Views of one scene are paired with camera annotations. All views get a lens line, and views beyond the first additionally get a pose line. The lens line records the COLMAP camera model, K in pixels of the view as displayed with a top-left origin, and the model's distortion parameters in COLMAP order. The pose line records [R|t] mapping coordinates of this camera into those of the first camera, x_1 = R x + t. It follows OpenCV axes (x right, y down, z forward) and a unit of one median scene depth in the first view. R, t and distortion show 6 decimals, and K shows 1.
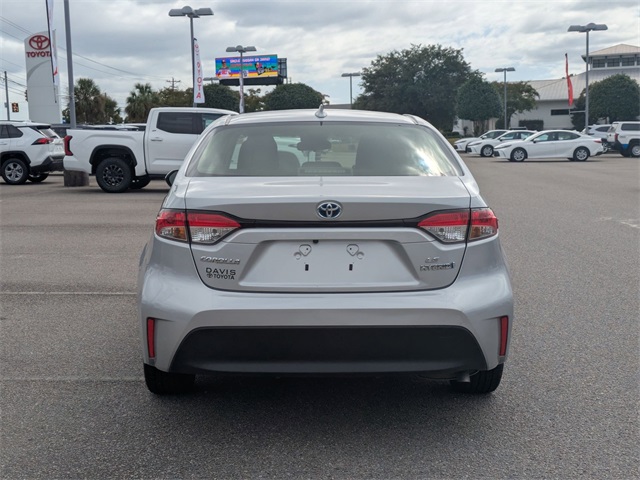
lens RADIAL K [[968.1, 0, 315.1], [0, 968.1, 238.8], [0, 0, 1]] dist [0.065951, 0.000000]
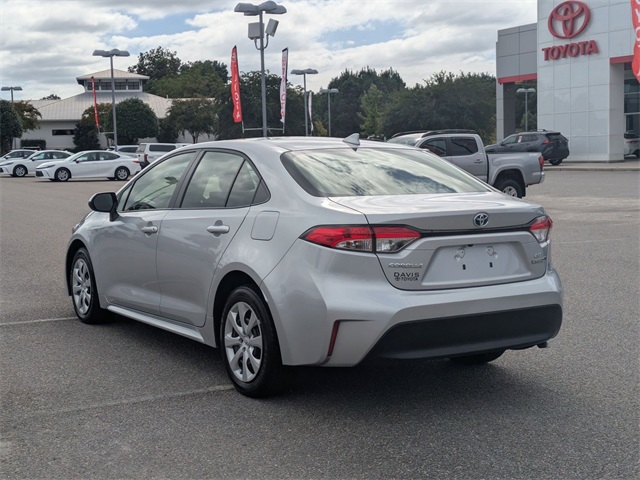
lens RADIAL K [[968.1, 0, 314.7], [0, 968.1, 235.9], [0, 0, 1]] dist [0.065951, 0.000000]
pose [[0.848728, -0.045295, 0.526886, -0.817071], [0.057207, 0.998342, -0.006326, -0.013159], [-0.525726, 0.035510, 0.849912, 0.046010]]
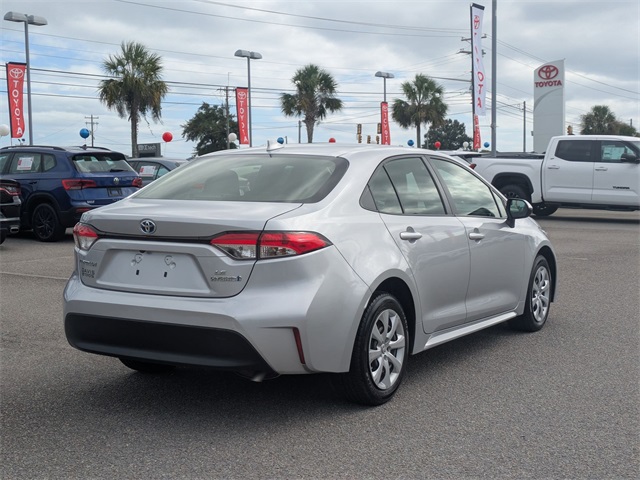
lens RADIAL K [[968.1, 0, 315.7], [0, 968.1, 245.7], [0, 0, 1]] dist [0.065951, 0.000000]
pose [[0.853267, 0.048584, -0.519206, 0.828034], [-0.059105, 0.998245, -0.003724, -0.013281], [0.518114, 0.033866, 0.854641, 0.051661]]
